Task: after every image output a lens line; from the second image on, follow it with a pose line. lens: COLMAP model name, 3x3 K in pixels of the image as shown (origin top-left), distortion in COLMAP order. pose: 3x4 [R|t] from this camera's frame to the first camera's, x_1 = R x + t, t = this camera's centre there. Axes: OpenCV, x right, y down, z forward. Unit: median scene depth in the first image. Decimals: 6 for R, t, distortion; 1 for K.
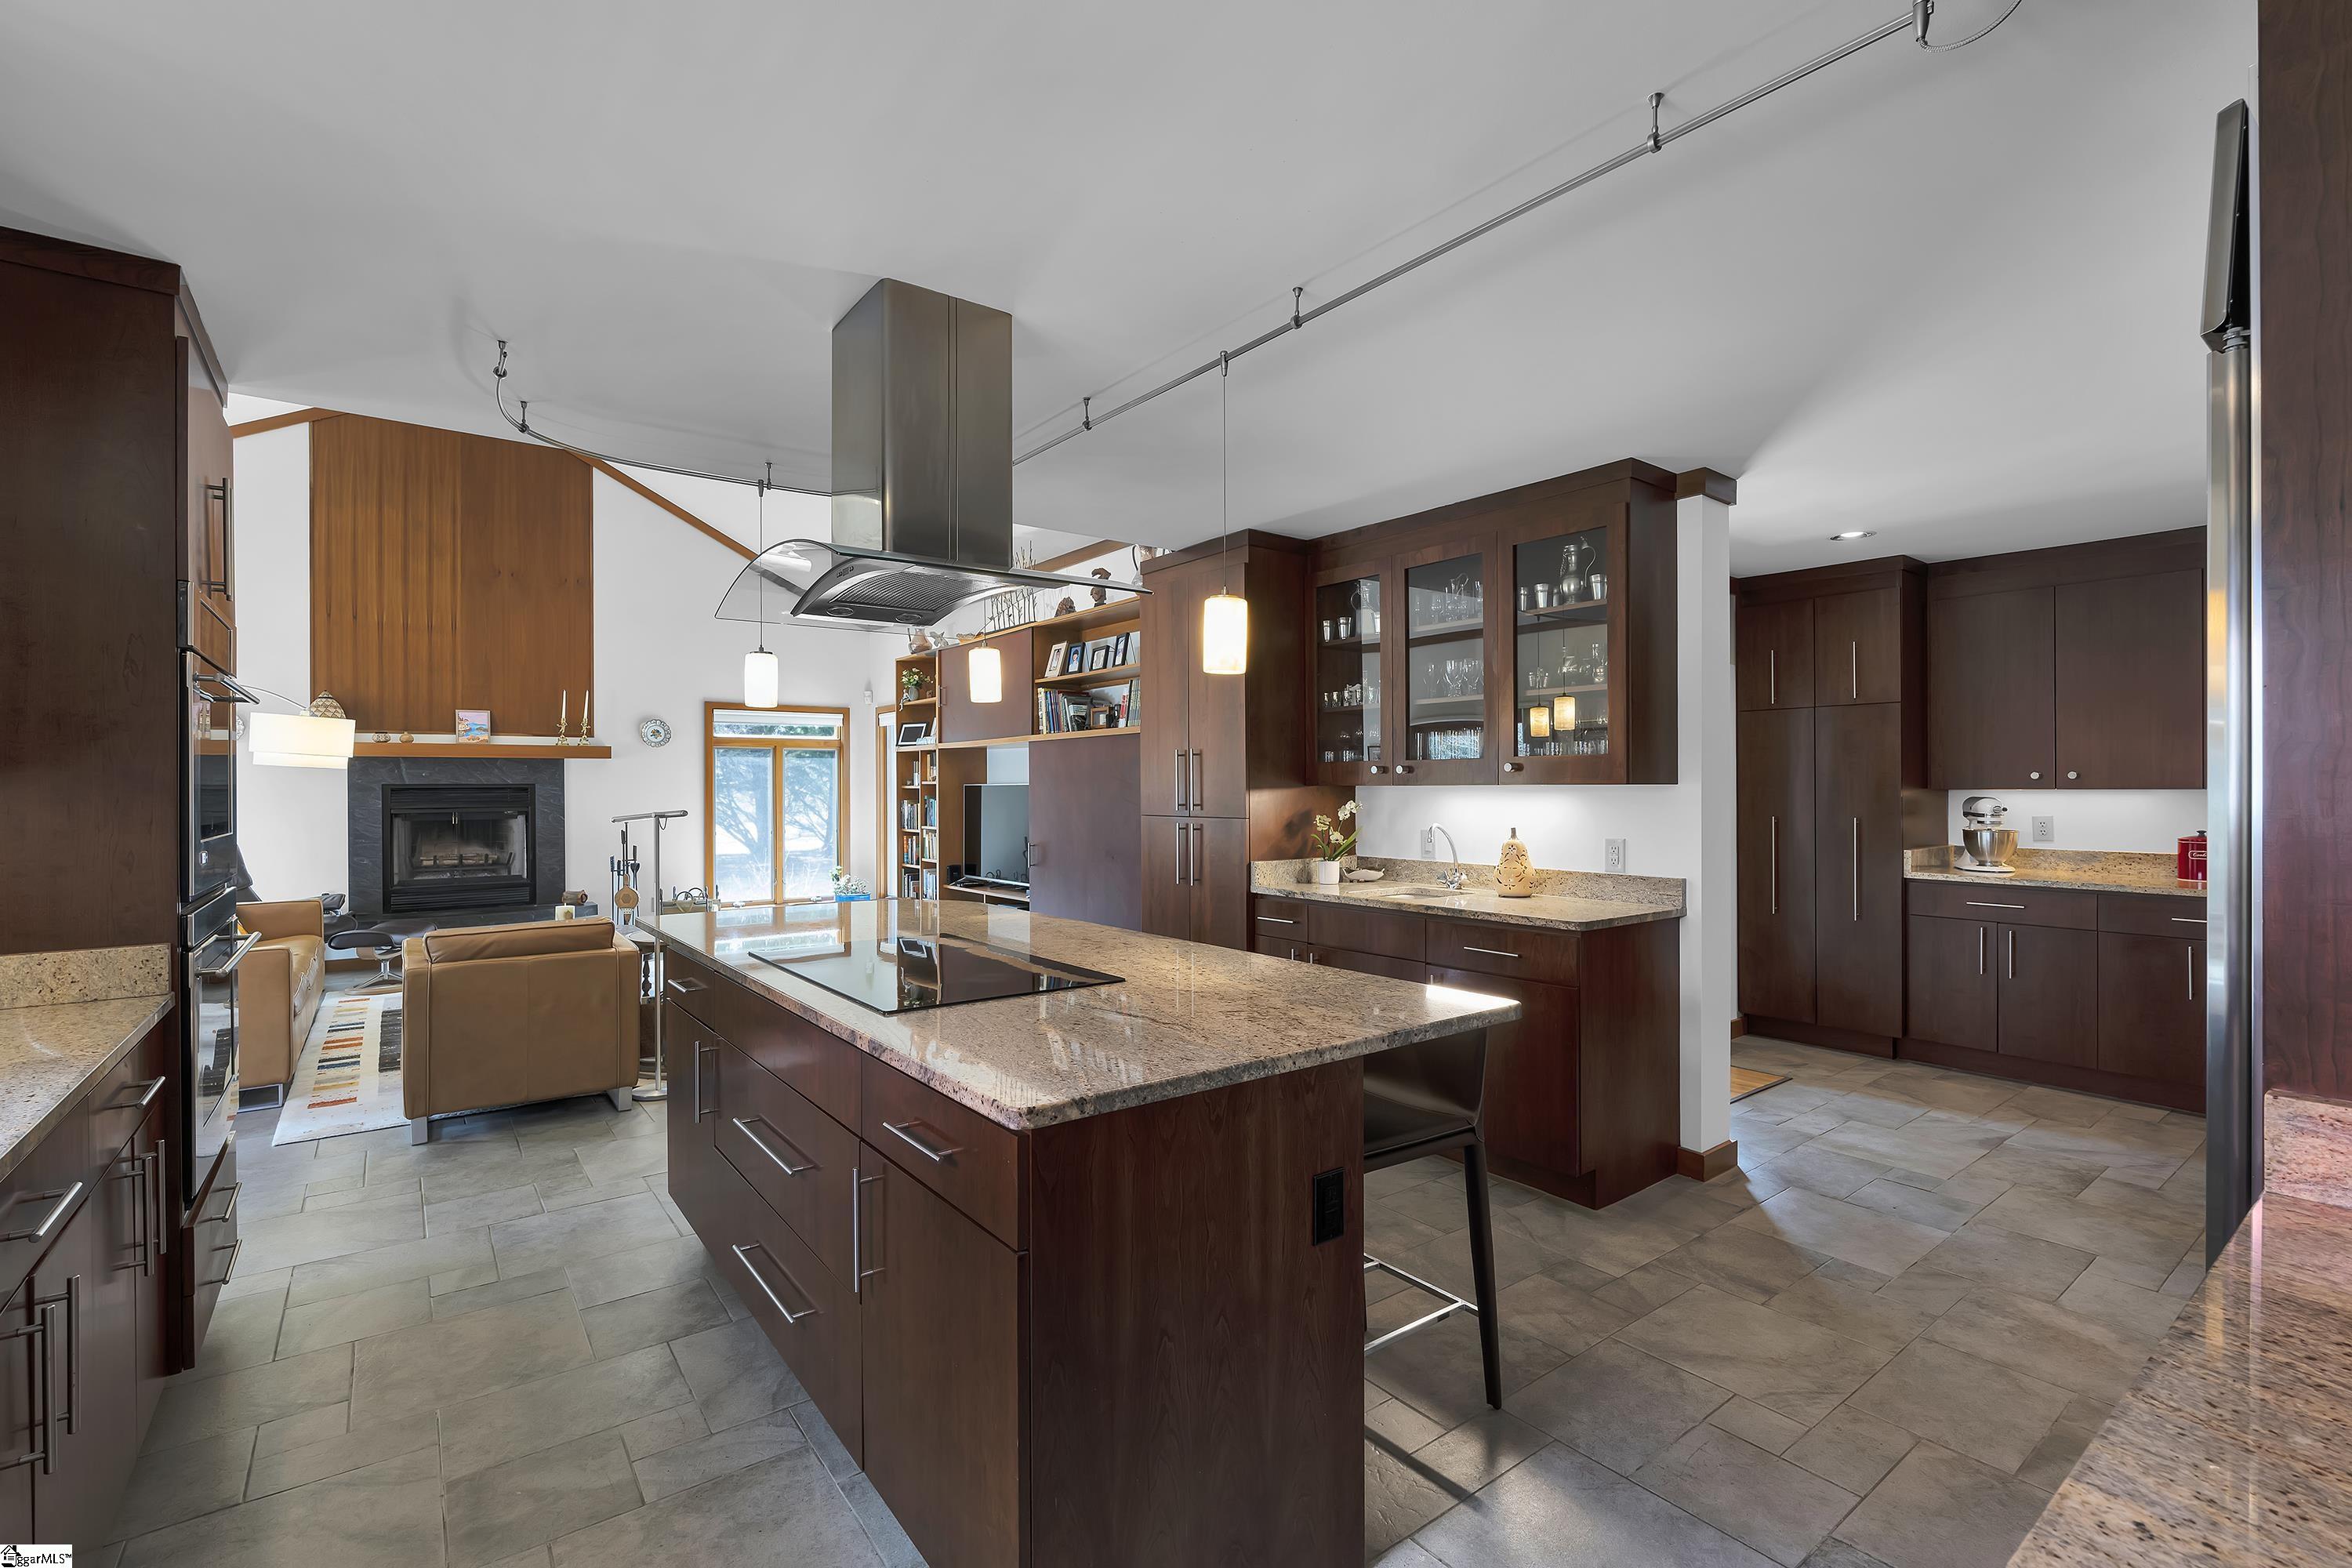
lens RADIAL K [[1026.3, 0, 1163.6], [0, 1026.3, 787.4], [0, 0, 1]] dist [-0.007100, 0.001250]
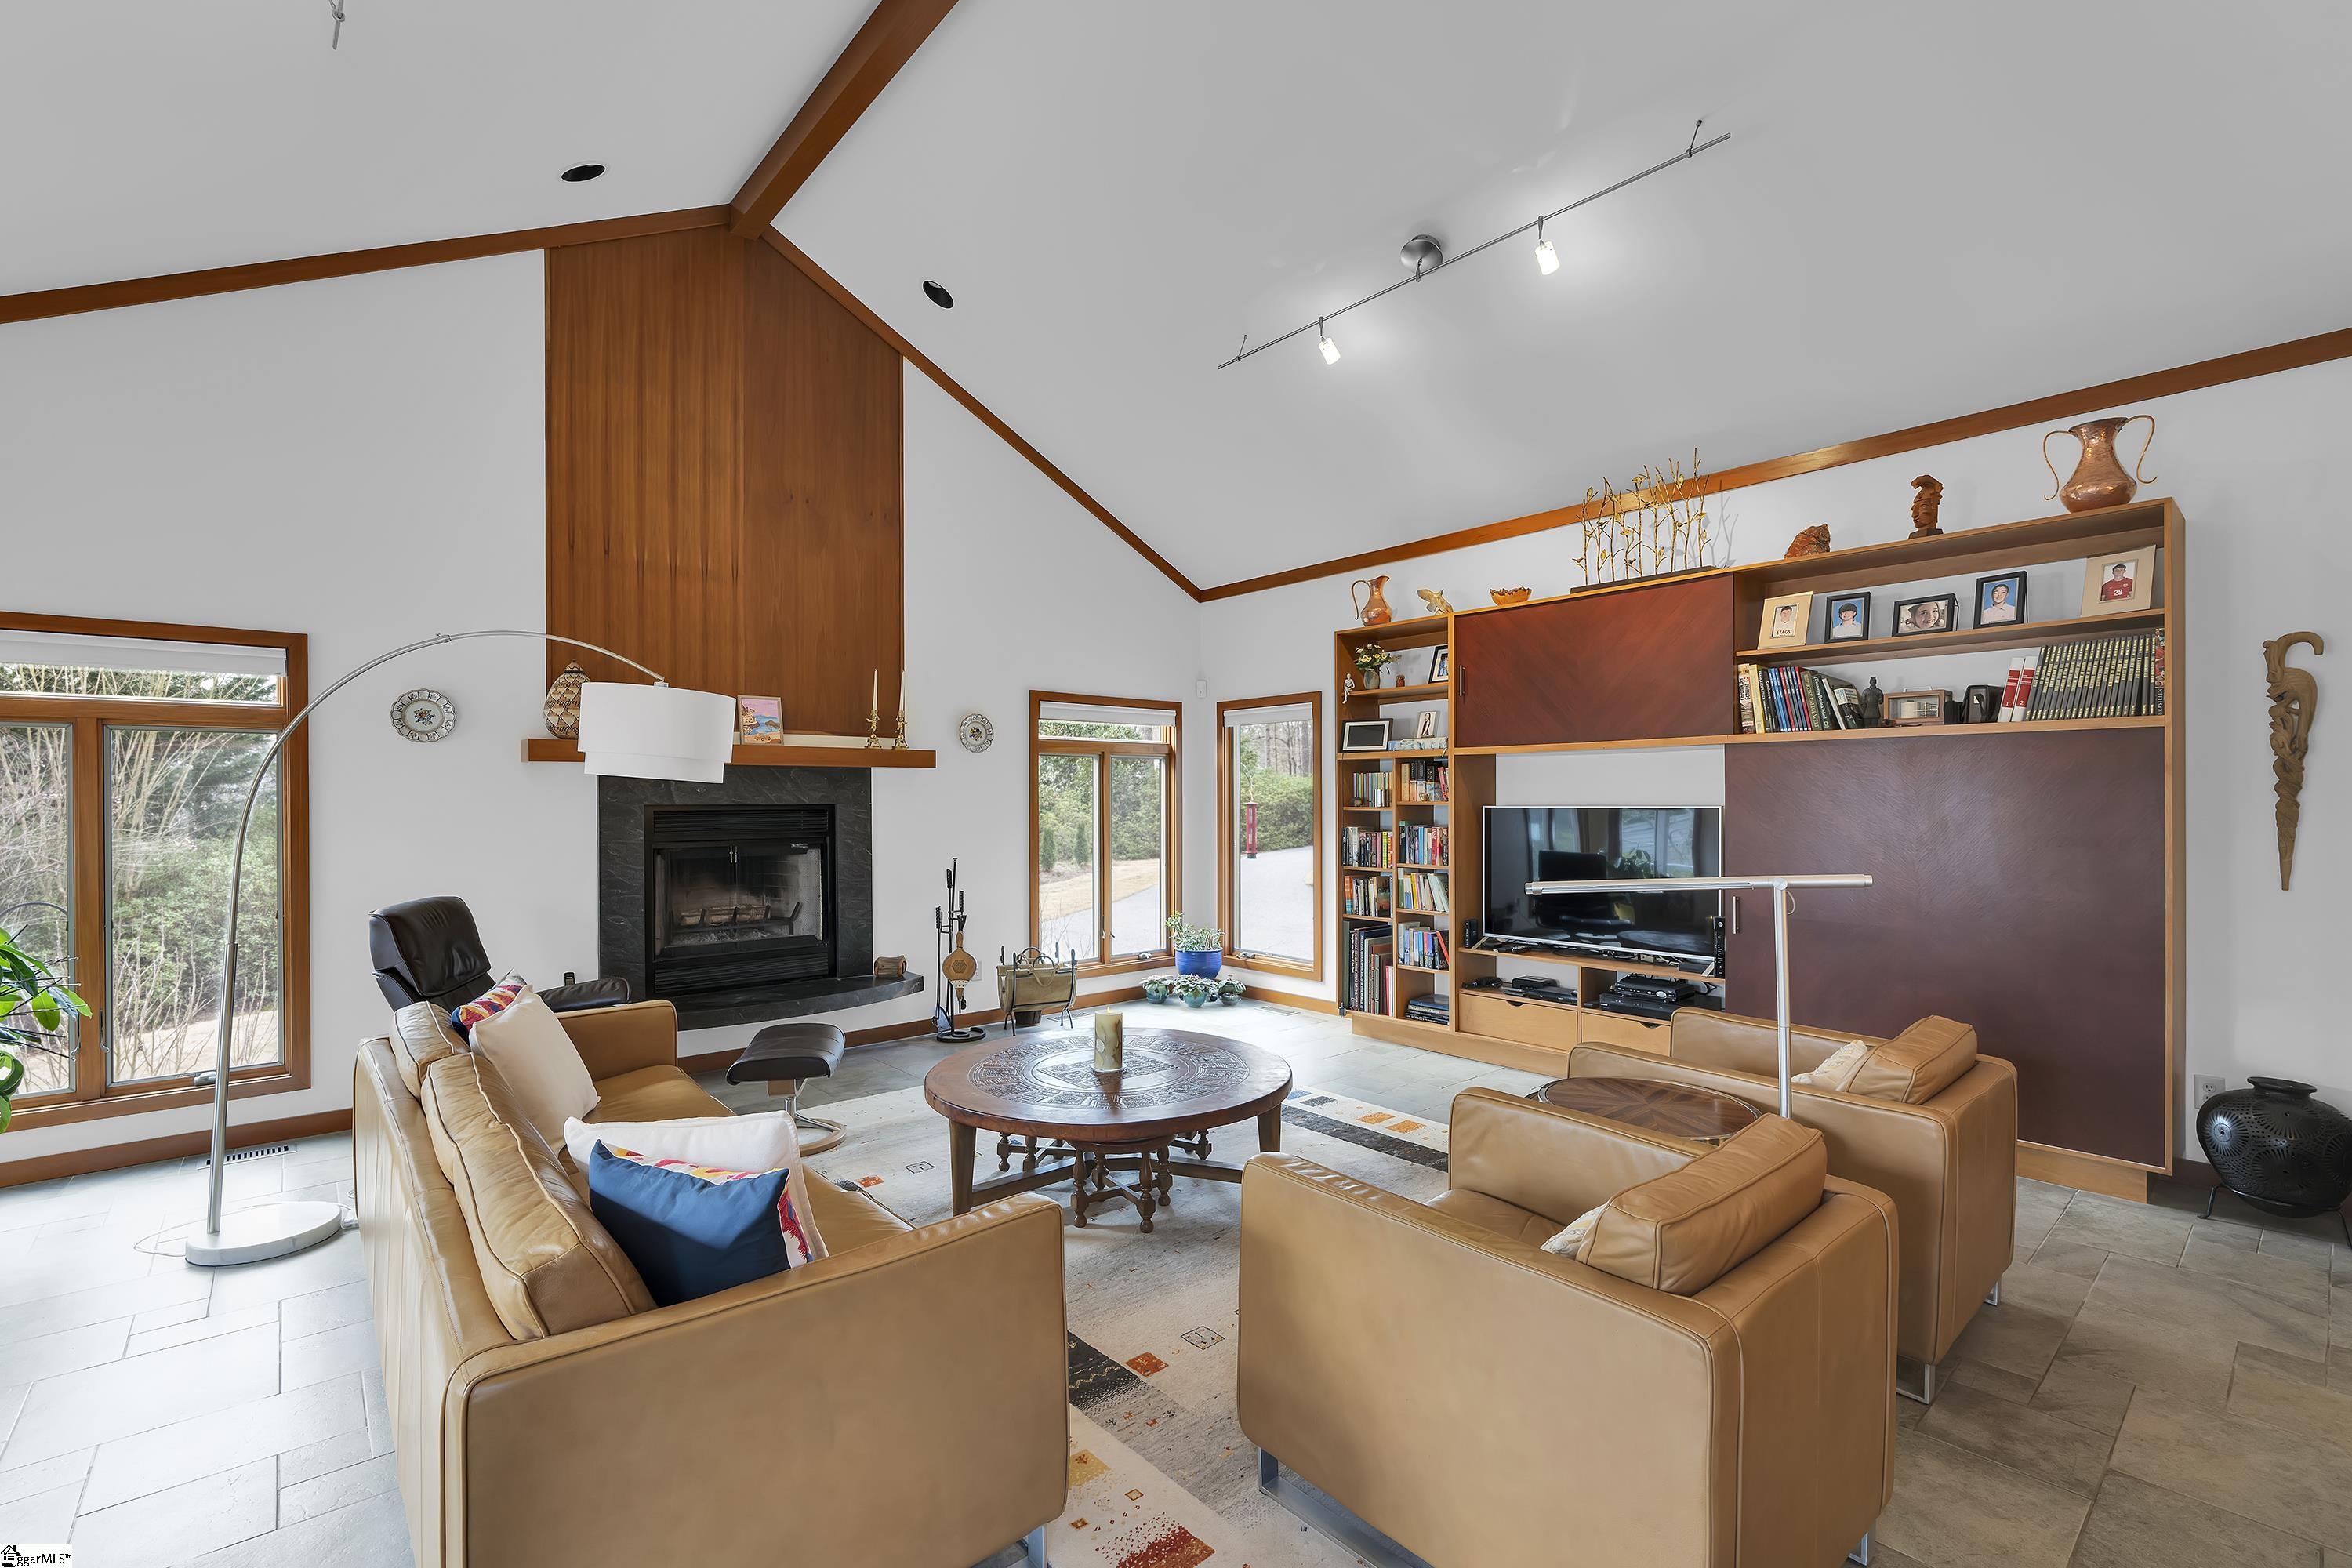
lens RADIAL K [[1026.3, 0, 1171.6], [0, 1026.3, 798.6], [0, 0, 1]] dist [-0.007100, 0.001250]
pose [[0.997870, 0.002024, 0.065203, -0.435147], [-0.001855, 0.999995, -0.002654, -0.005546], [-0.065208, 0.002527, 0.997869, 0.292624]]
